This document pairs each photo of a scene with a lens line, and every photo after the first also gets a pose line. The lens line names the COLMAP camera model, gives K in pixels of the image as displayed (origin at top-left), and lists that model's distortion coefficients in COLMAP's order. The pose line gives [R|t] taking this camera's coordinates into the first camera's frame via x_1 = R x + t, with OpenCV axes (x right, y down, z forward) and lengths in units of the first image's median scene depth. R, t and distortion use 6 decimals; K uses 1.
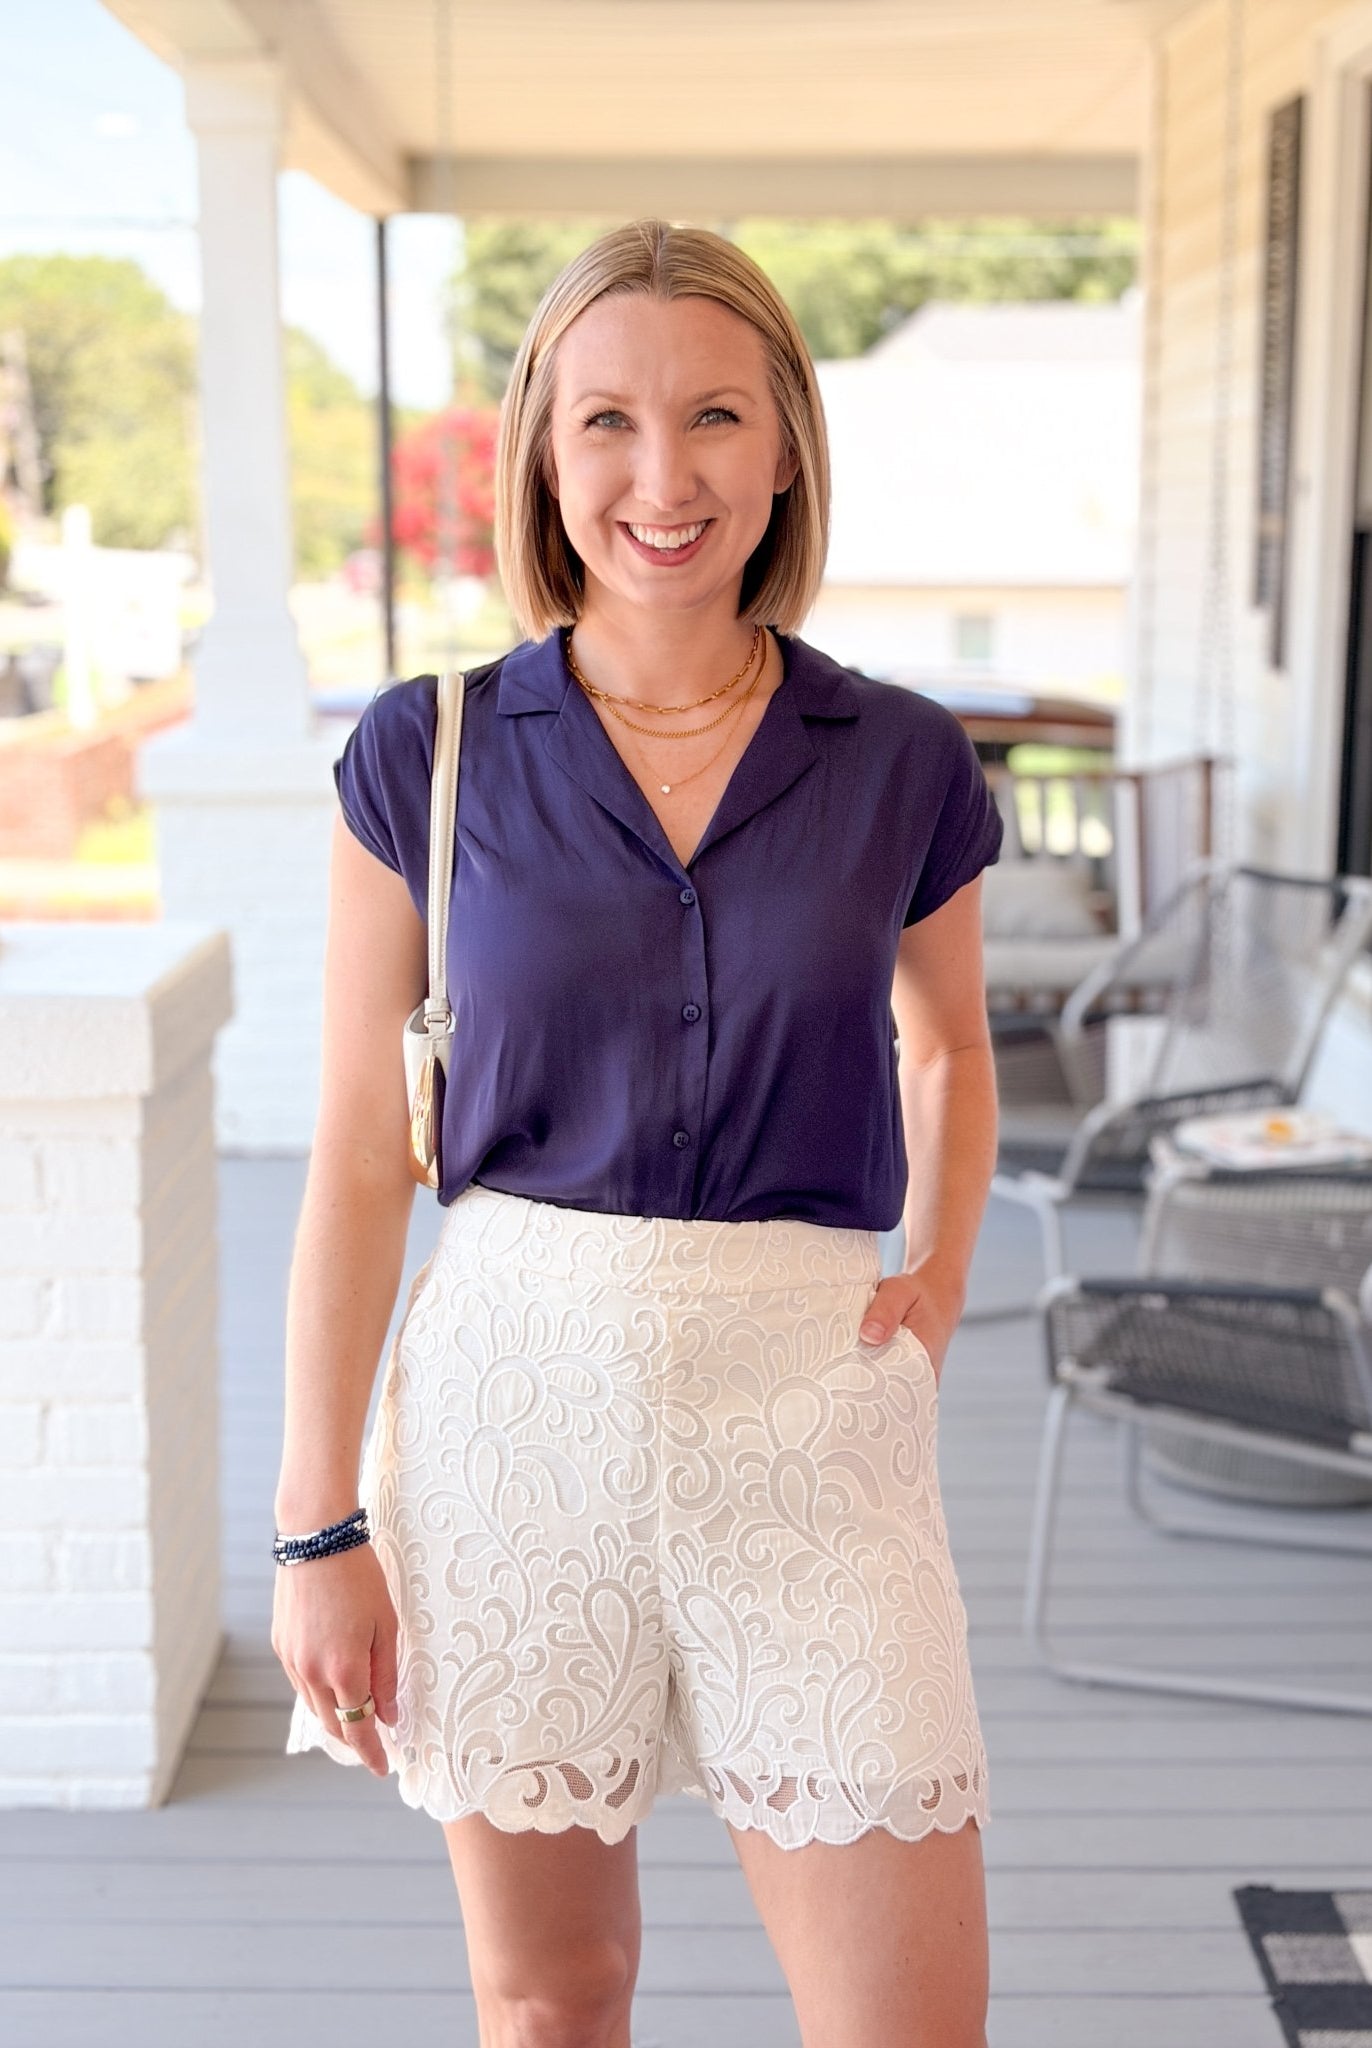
lens RADIAL K [[3068.3, 0, 686.0], [0, 3068.3, 1024.0], [0, 0, 1]] dist [0.238543, -0.953889]
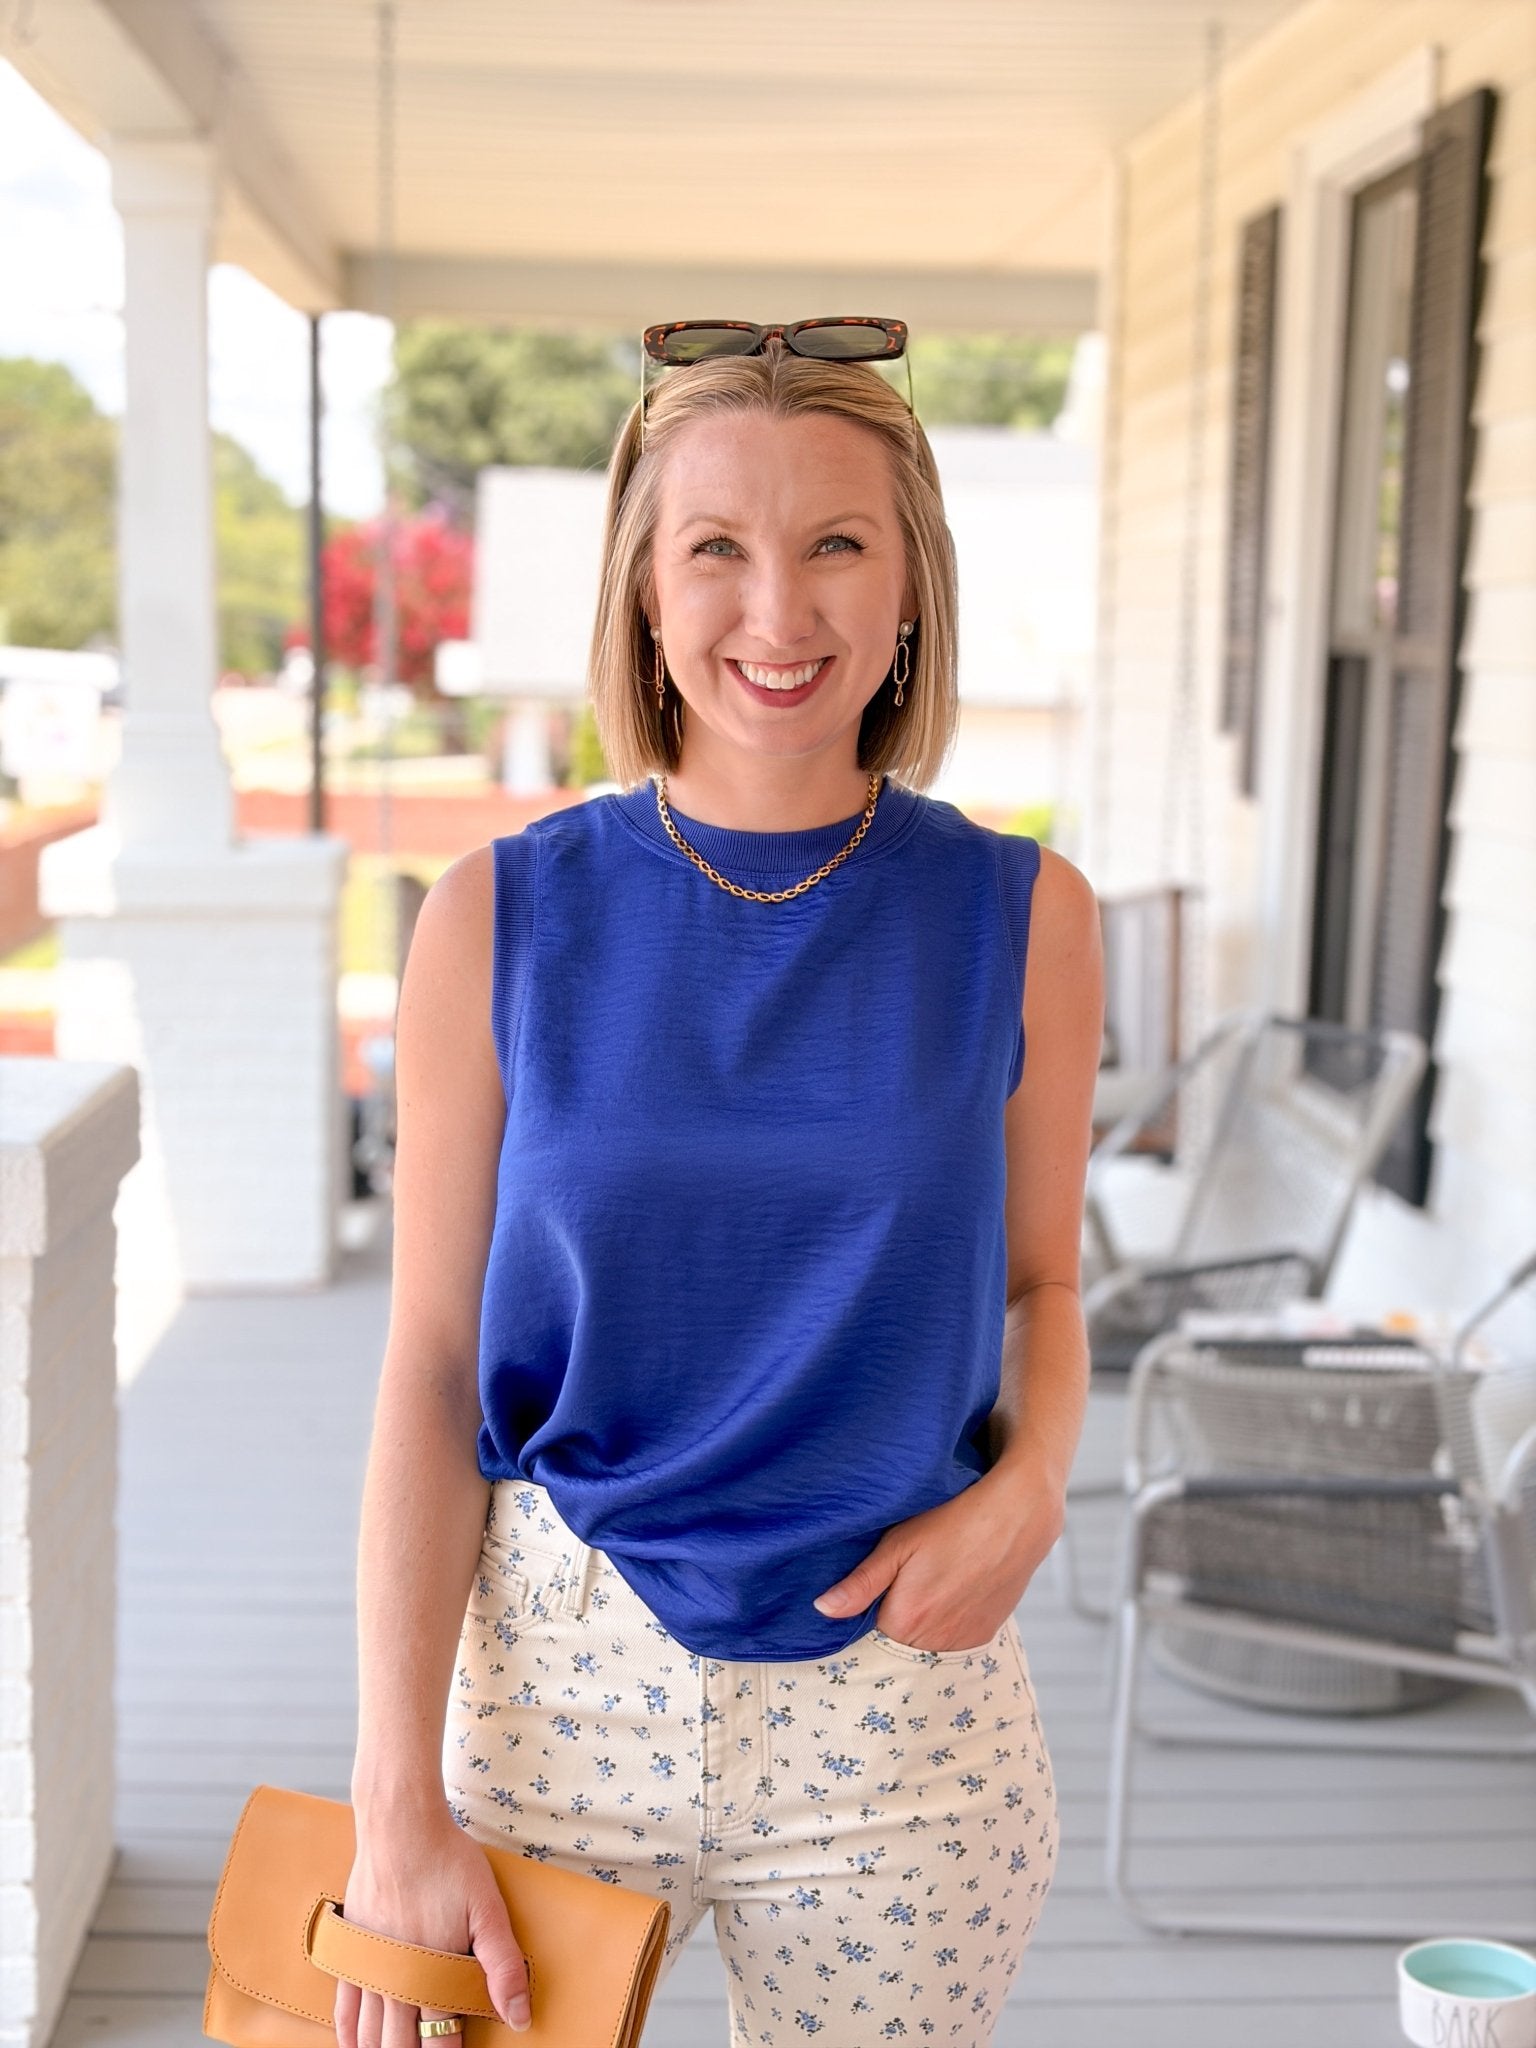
lens RADIAL K [[3068.0, 0, 768.0], [0, 3068.0, 1024.0], [0, 0, 1]] dist [0.219614, -0.883714]
pose [[0.998635, 0.012987, 0.050596, -0.005749], [-0.011137, 0.999265, -0.036668, -0.006908], [-0.051036, 0.036054, 0.998046, 0.051557]]
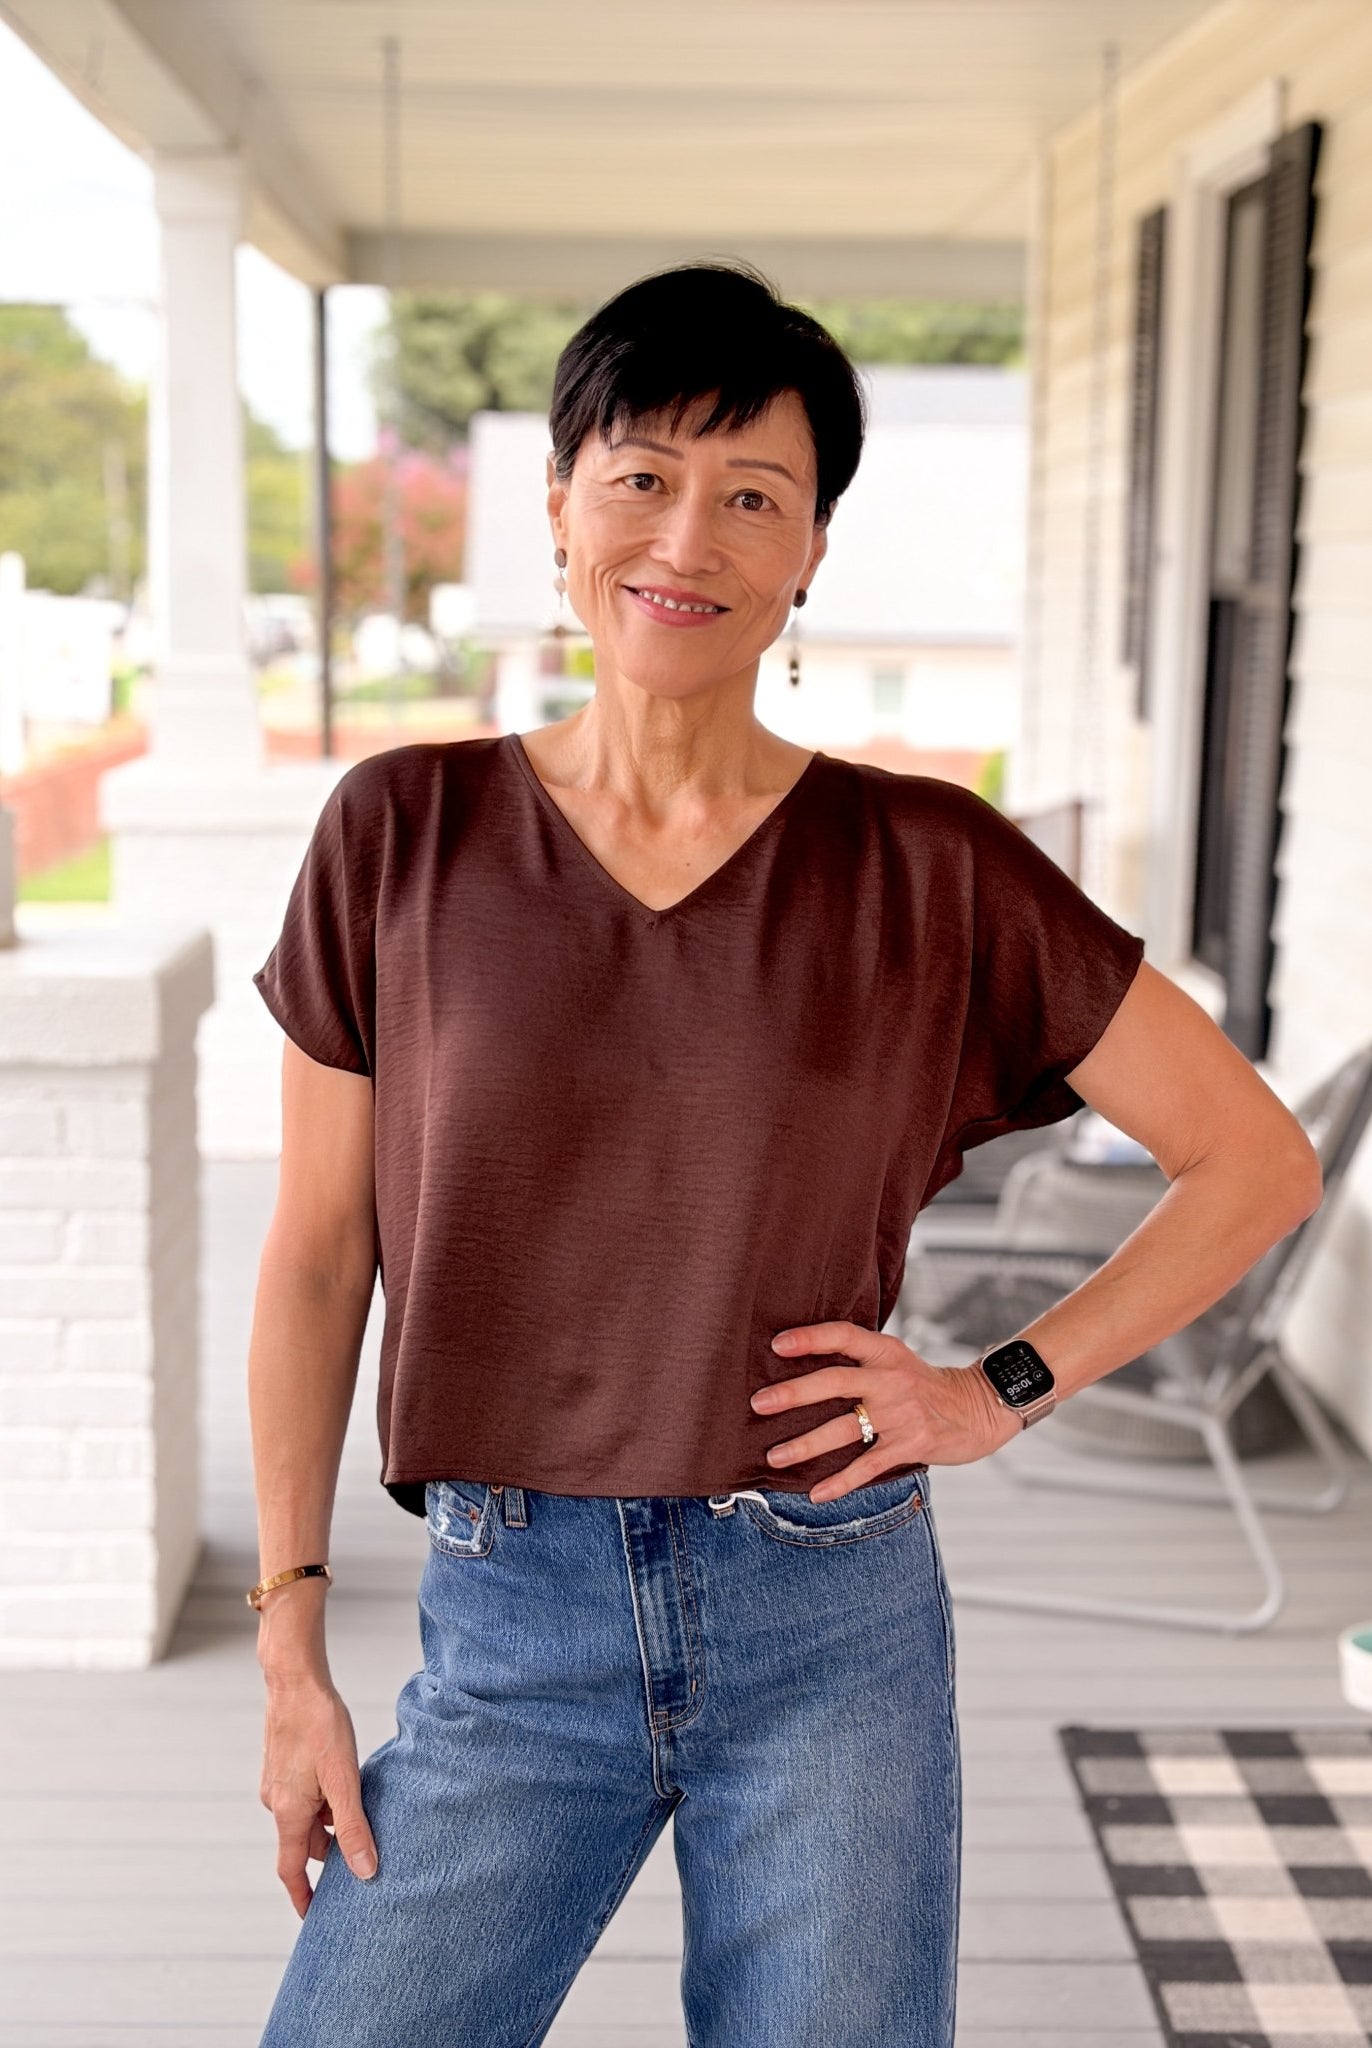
lens RADIAL K [[3068.3, 0, 686.0], [0, 3068.3, 1024.0], [0, 0, 1]] dist [0.238543, -0.953889]
pose [[0.999616, 0.008384, 0.026413, -0.000510], [-0.007929, 0.999819, -0.017266, 0.014393], [-0.026553, 0.017050, 0.999502, -0.099437]]
